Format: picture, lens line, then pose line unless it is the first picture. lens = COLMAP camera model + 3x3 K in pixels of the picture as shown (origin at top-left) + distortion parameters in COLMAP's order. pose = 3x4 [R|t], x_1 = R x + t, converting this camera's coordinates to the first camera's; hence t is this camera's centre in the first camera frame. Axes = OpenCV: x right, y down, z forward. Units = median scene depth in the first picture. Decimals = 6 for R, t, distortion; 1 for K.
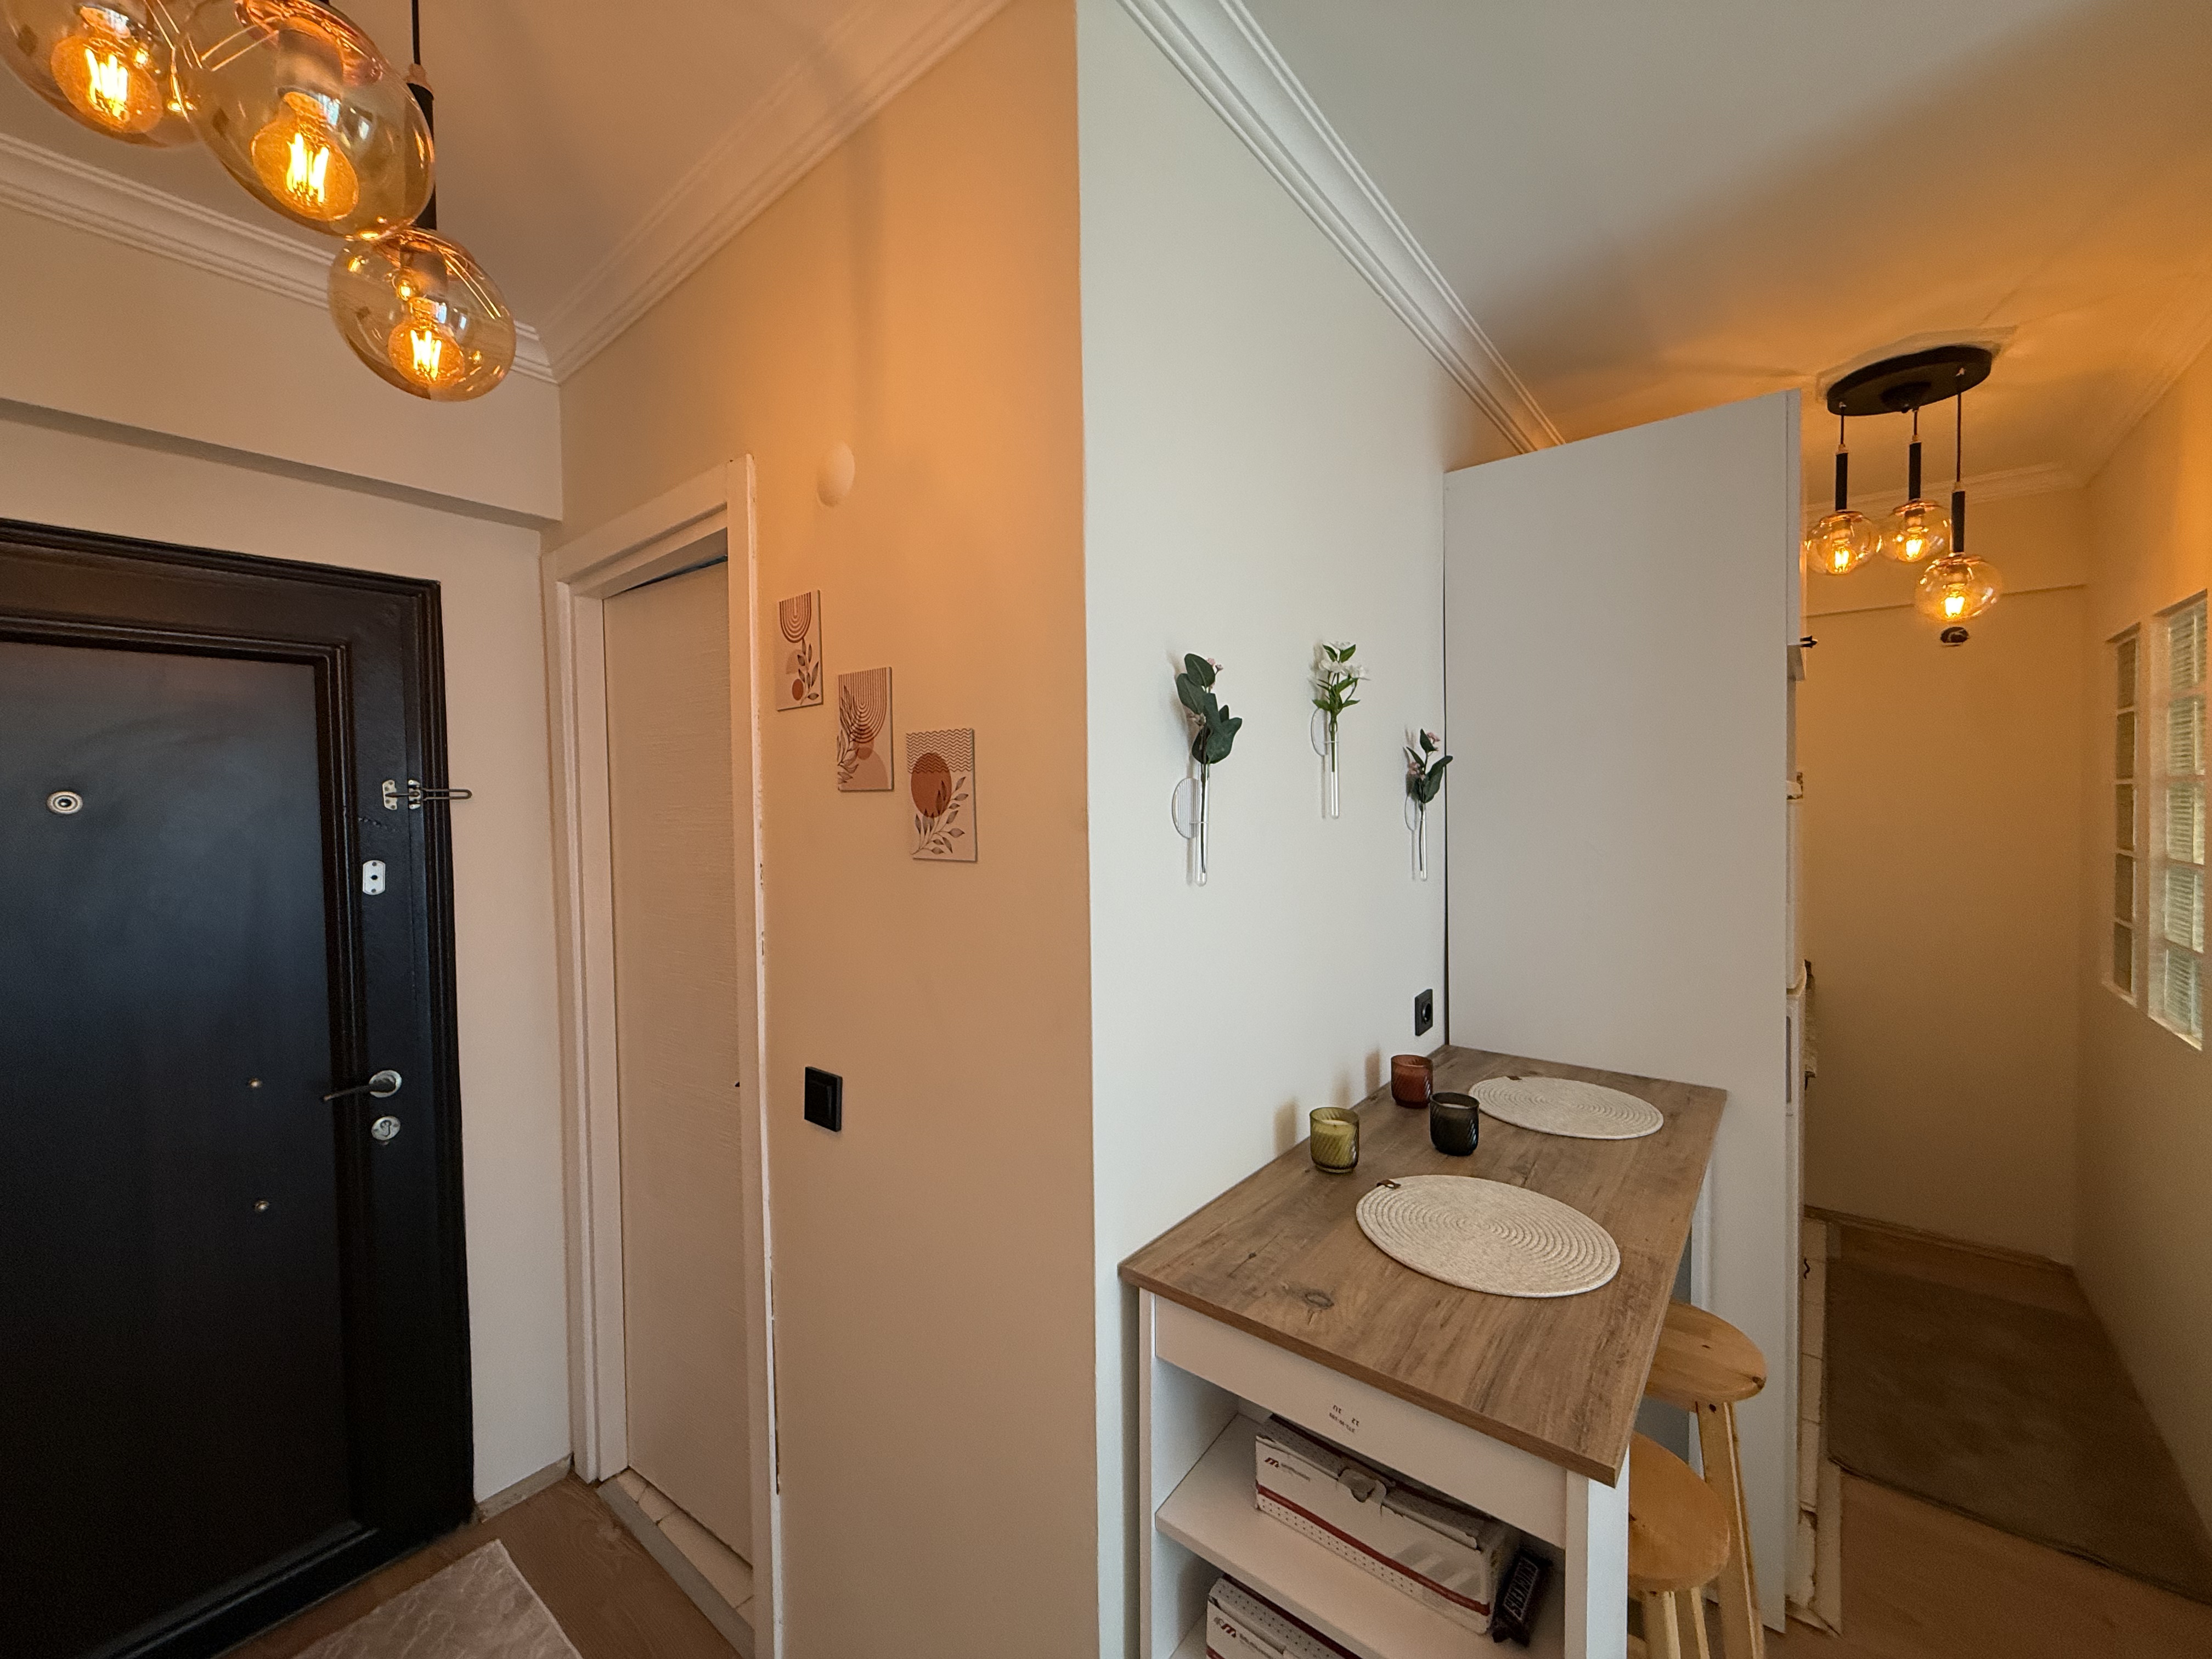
lens RADIAL K [[881.8, 0, 1096.3], [0, 881.8, 827.0], [0, 0, 1]] dist [-0.000077, 0.000337]
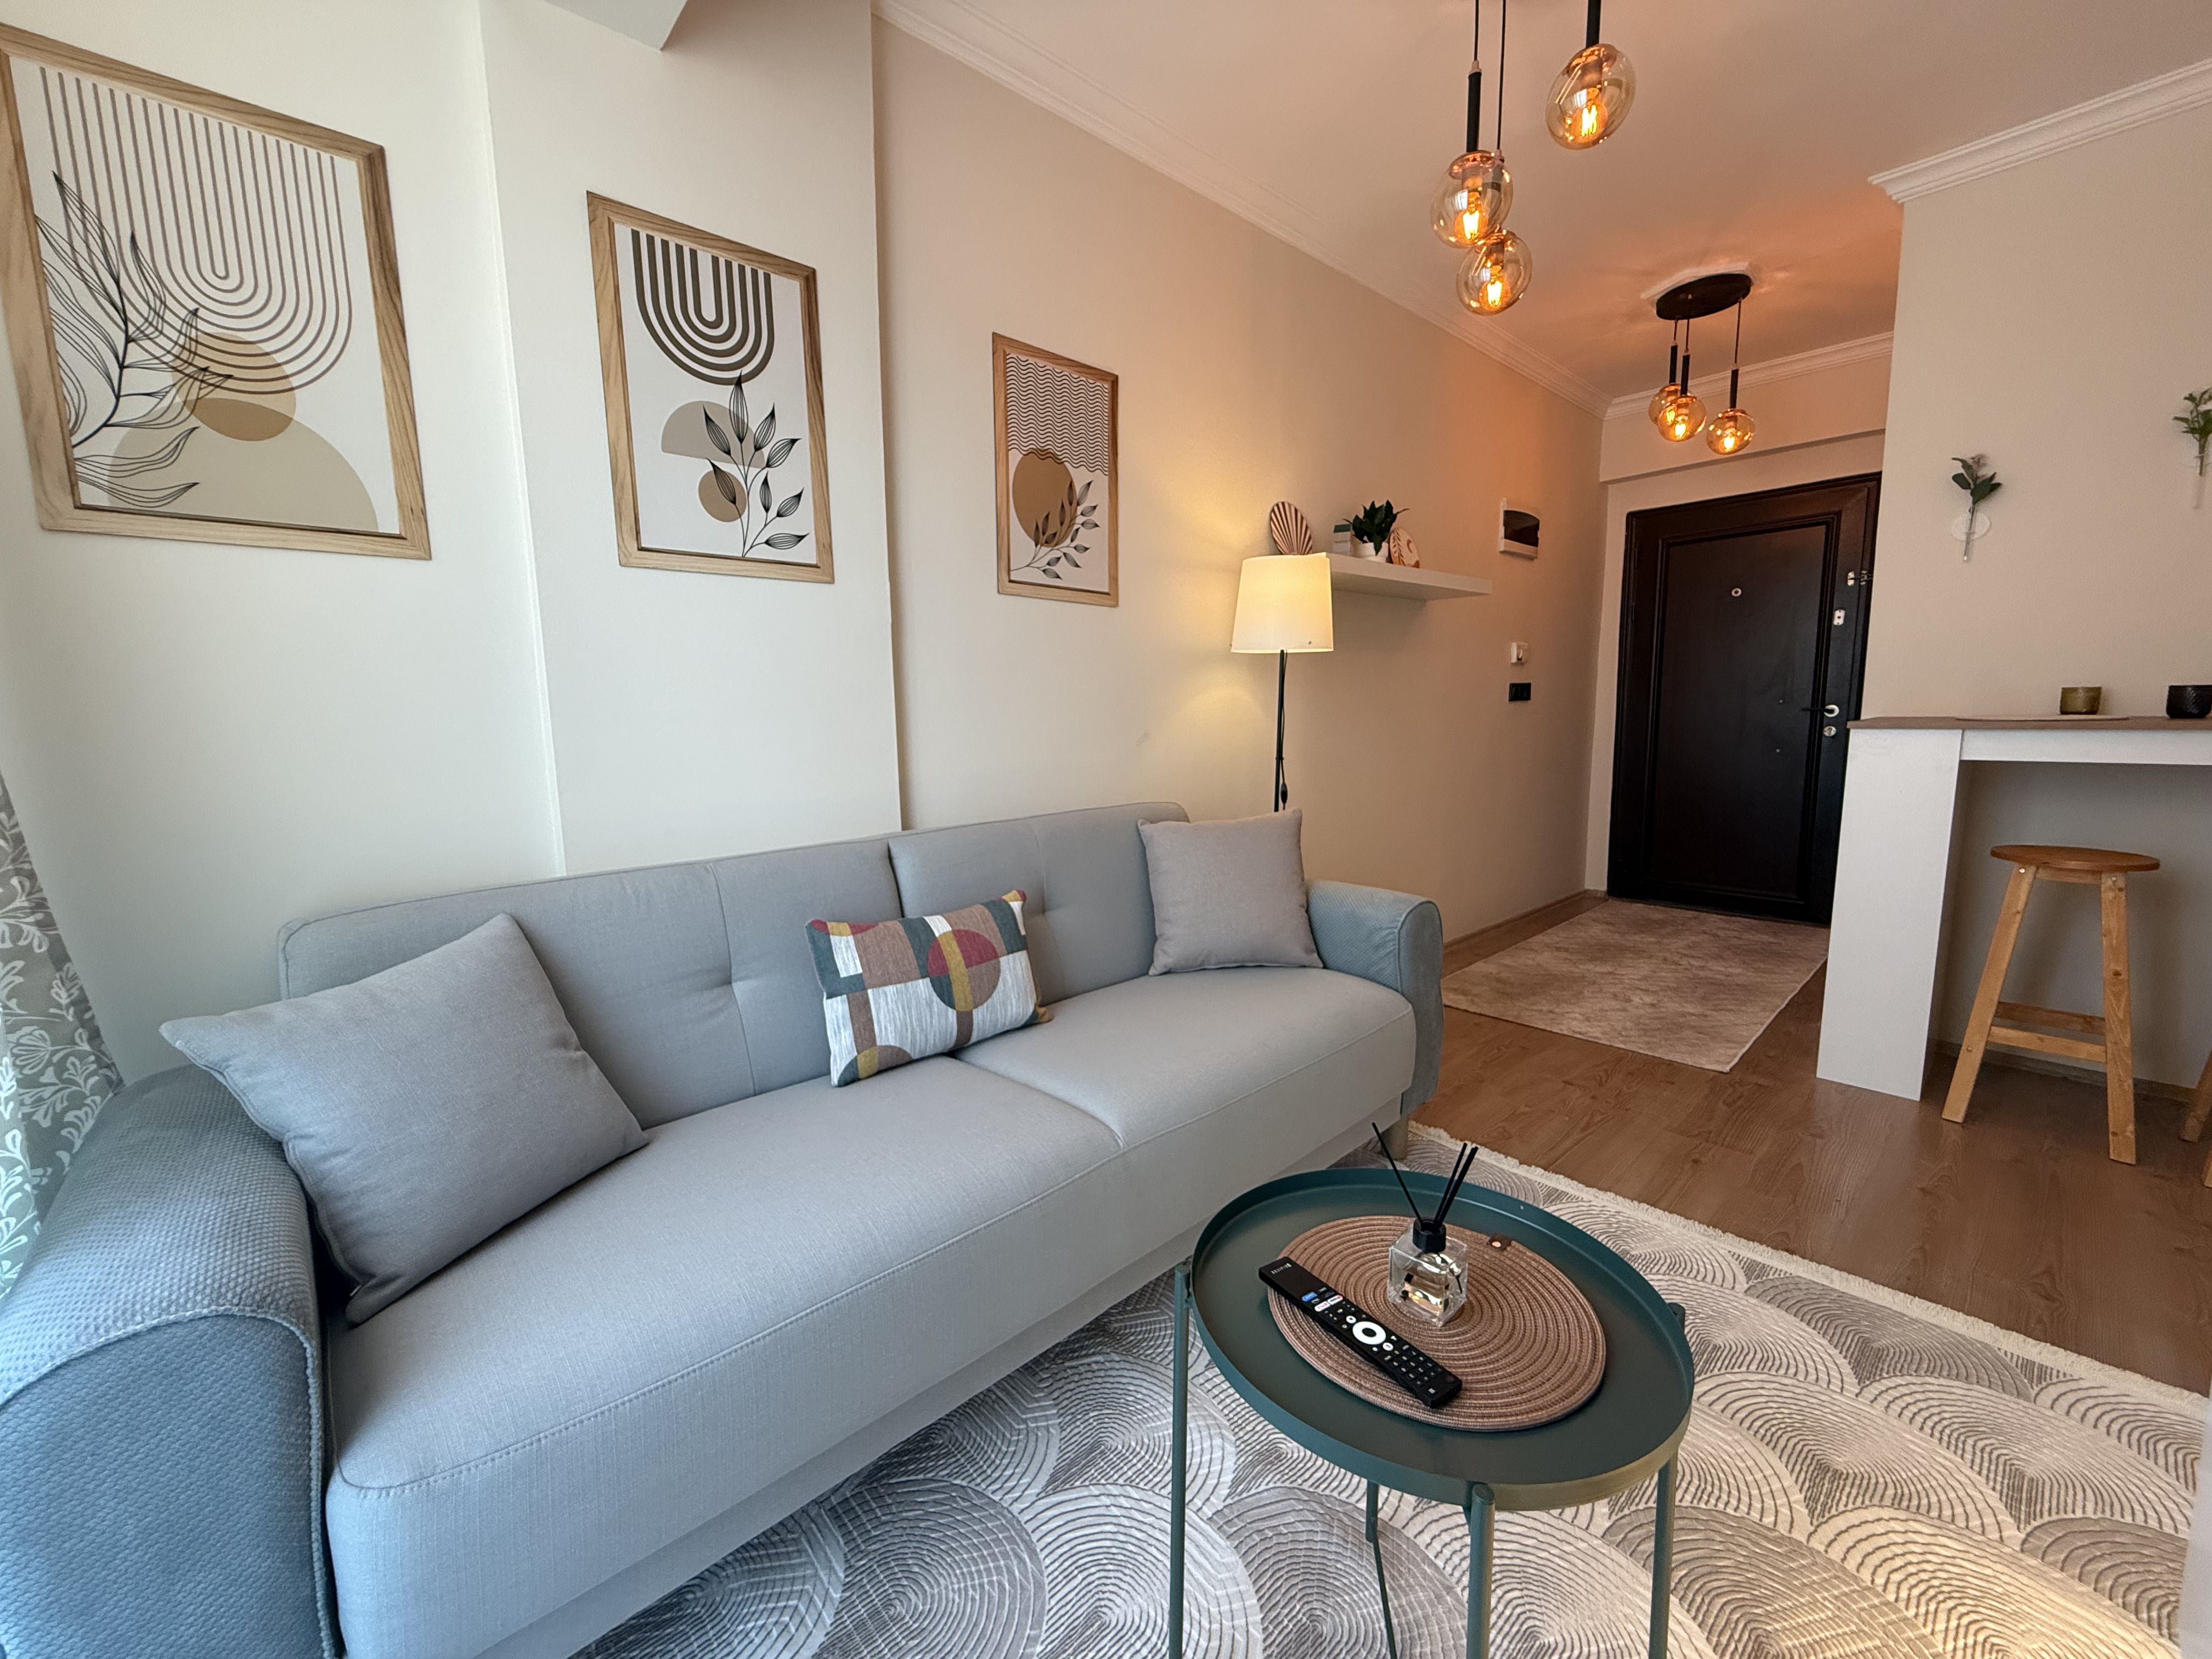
lens RADIAL K [[881.8, 0, 1101.5], [0, 881.8, 825.5], [0, 0, 1]] dist [-0.000077, 0.000337]
pose [[-0.152650, 0.146013, -0.977434, 1.765857], [-0.009014, 0.988779, 0.149116, 0.266526], [0.988239, 0.031573, -0.149621, -0.509965]]
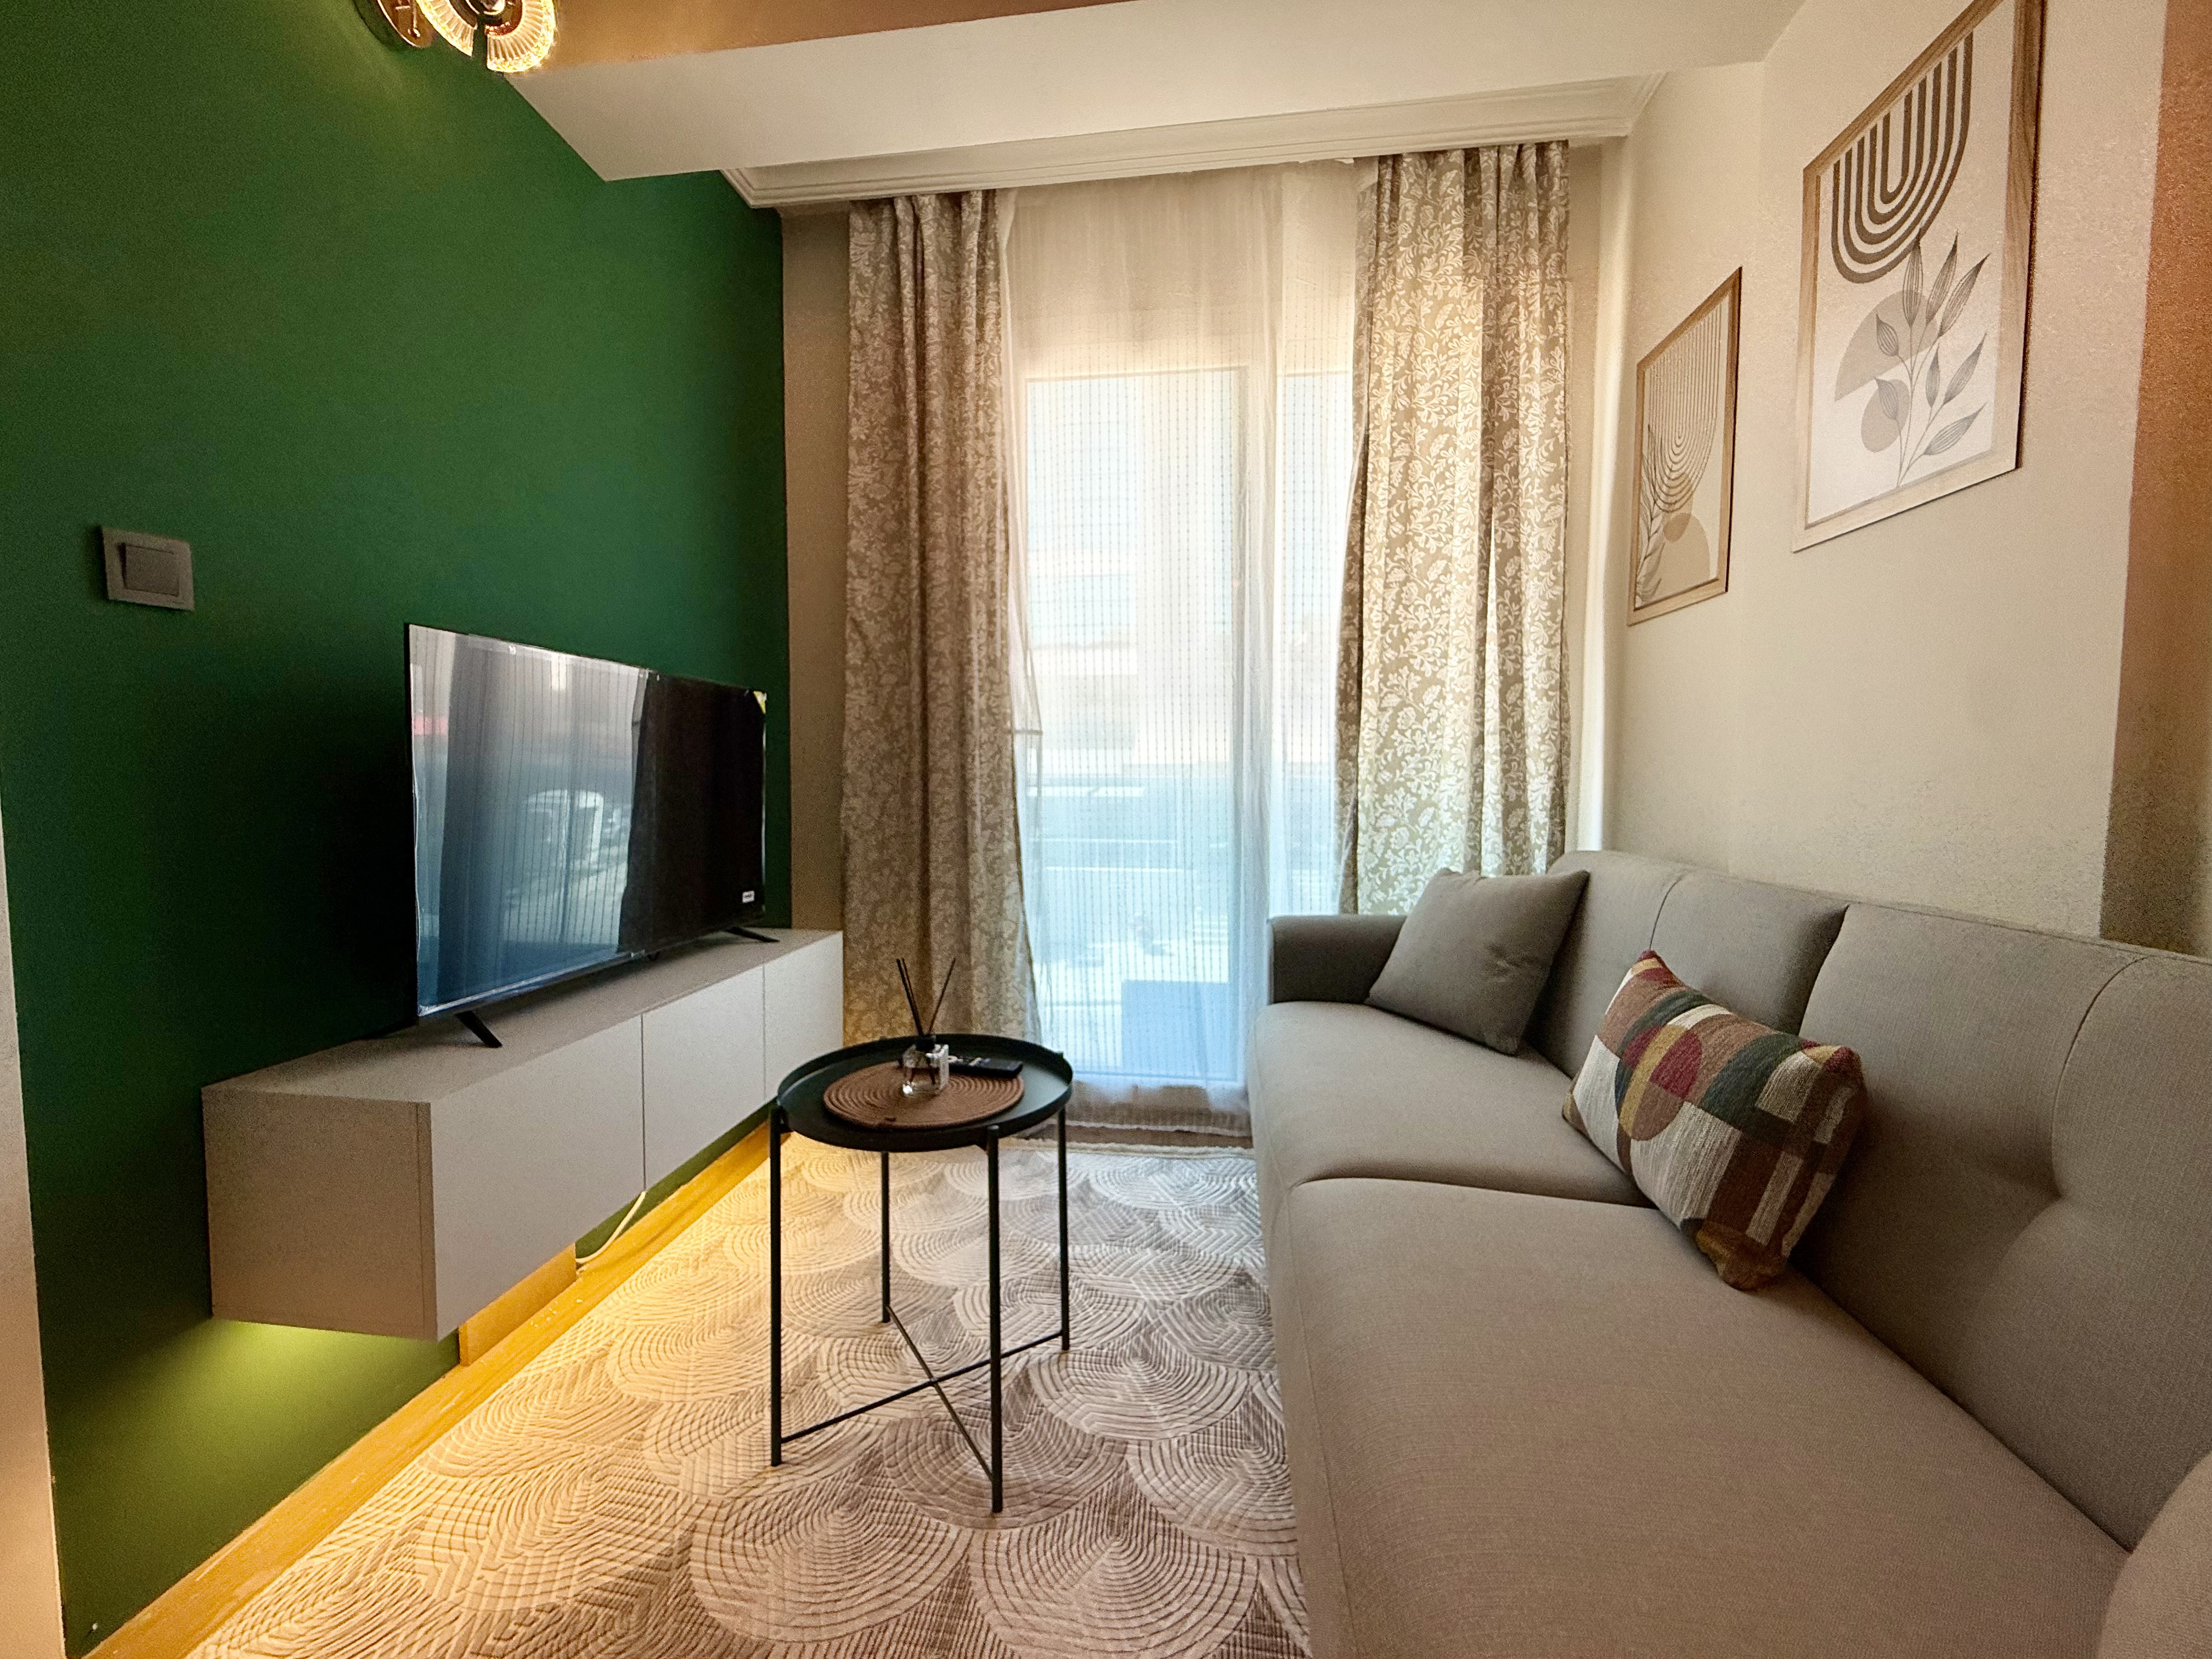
lens RADIAL K [[881.8, 0, 1103.4], [0, 881.8, 828.0], [0, 0, 1]] dist [-0.000077, 0.000337]
pose [[-0.523259, -0.041492, 0.851163, 0.580055], [0.031055, 0.997222, 0.067704, 0.323496], [-0.851608, 0.061860, -0.520516, -0.143684]]
